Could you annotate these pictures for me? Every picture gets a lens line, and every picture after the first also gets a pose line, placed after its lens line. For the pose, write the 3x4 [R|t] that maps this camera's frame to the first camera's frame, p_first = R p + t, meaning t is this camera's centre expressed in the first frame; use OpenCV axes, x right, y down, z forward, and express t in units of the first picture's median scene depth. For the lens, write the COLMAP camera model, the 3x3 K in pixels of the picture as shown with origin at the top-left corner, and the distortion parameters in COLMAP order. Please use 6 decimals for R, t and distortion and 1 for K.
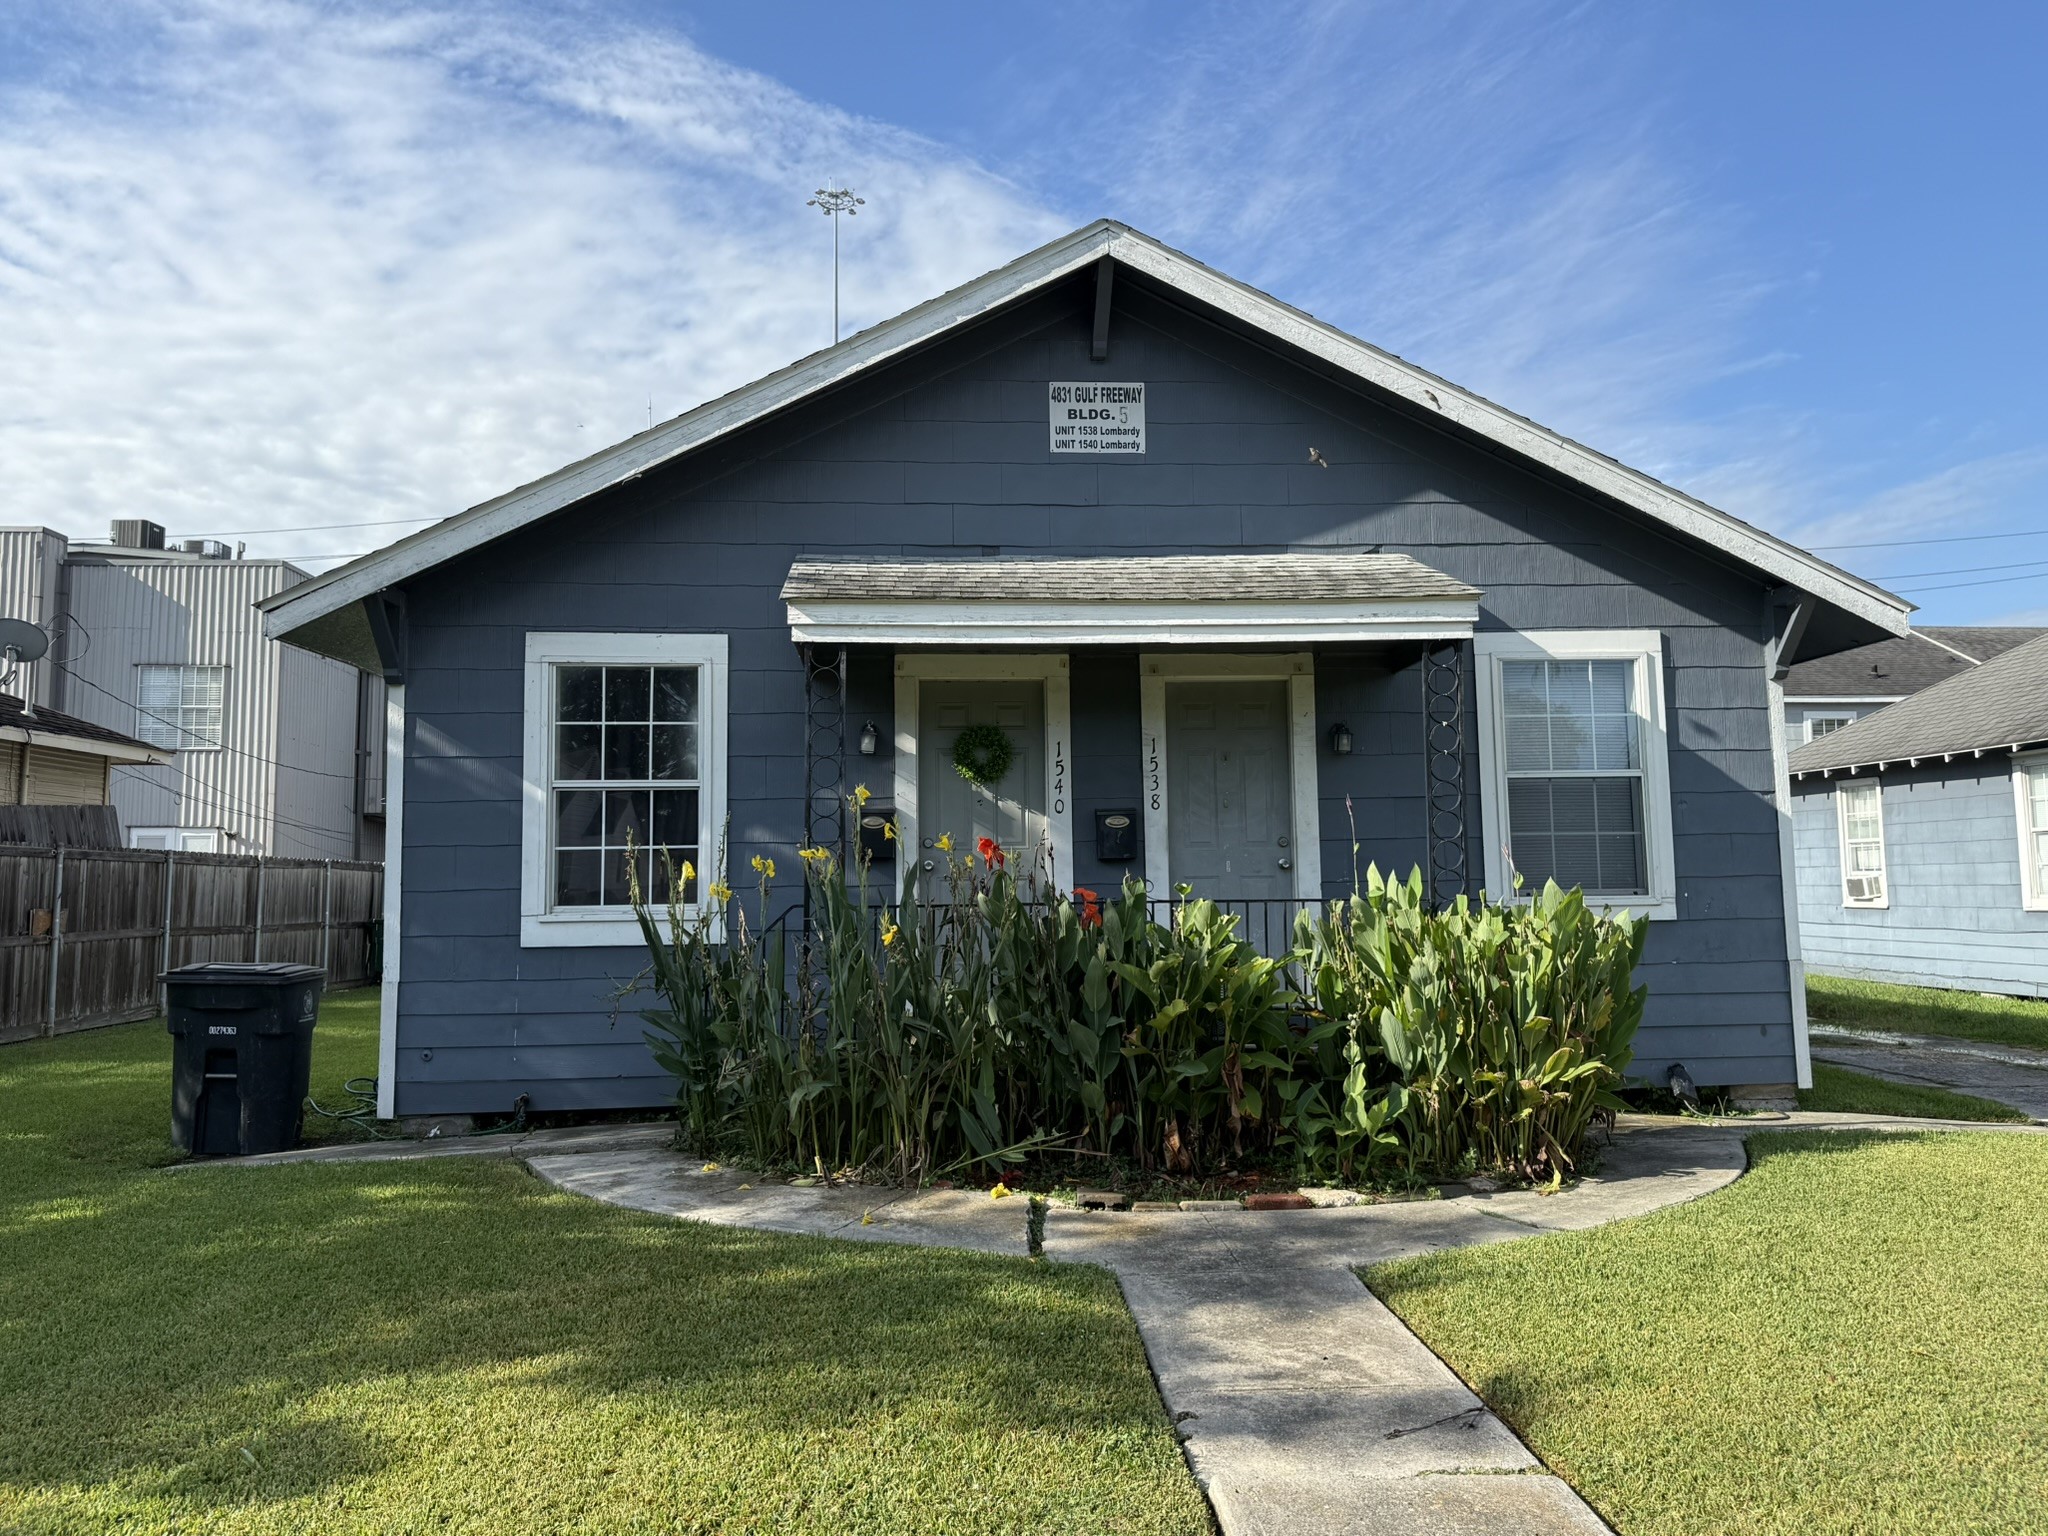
lens RADIAL K [[1558.7, 0, 1024.0], [0, 1558.7, 768.0], [0, 0, 1]] dist [0.039257, -0.001427]
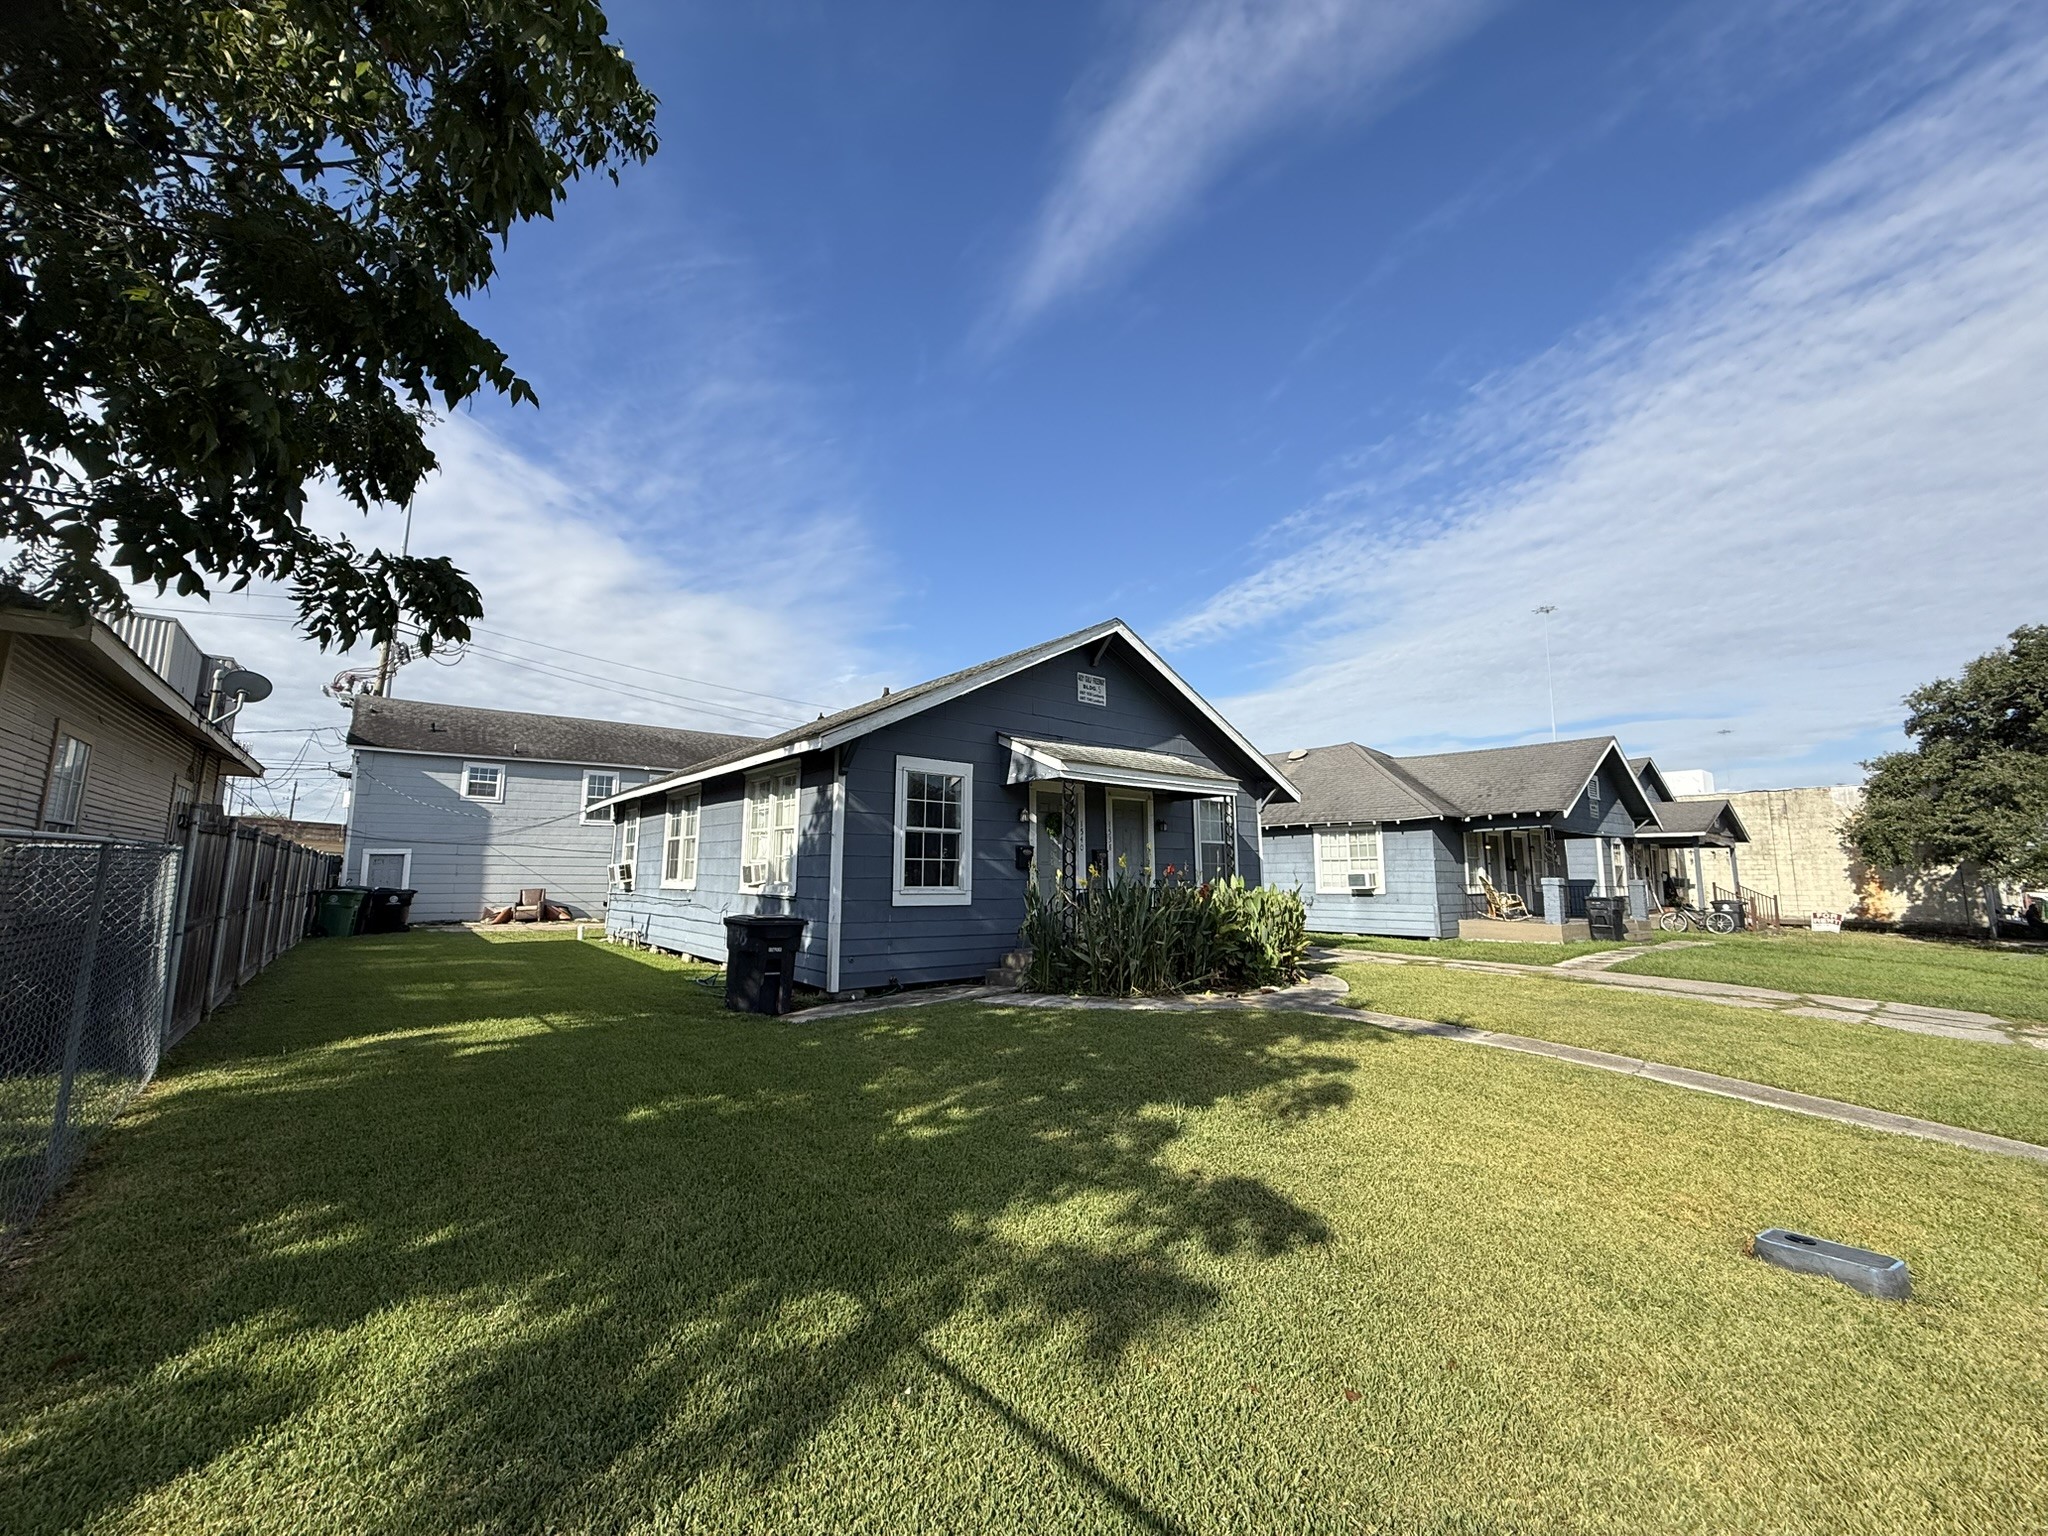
lens RADIAL K [[814.8, 0, 1024.0], [0, 814.8, 768.0], [0, 0, 1]] dist [-0.000667, 0.000010]
pose [[0.817210, 0.091327, 0.569059, -0.799768], [-0.062538, 0.995587, -0.069970, -0.004290], [-0.572938, 0.021592, 0.819315, 0.001846]]
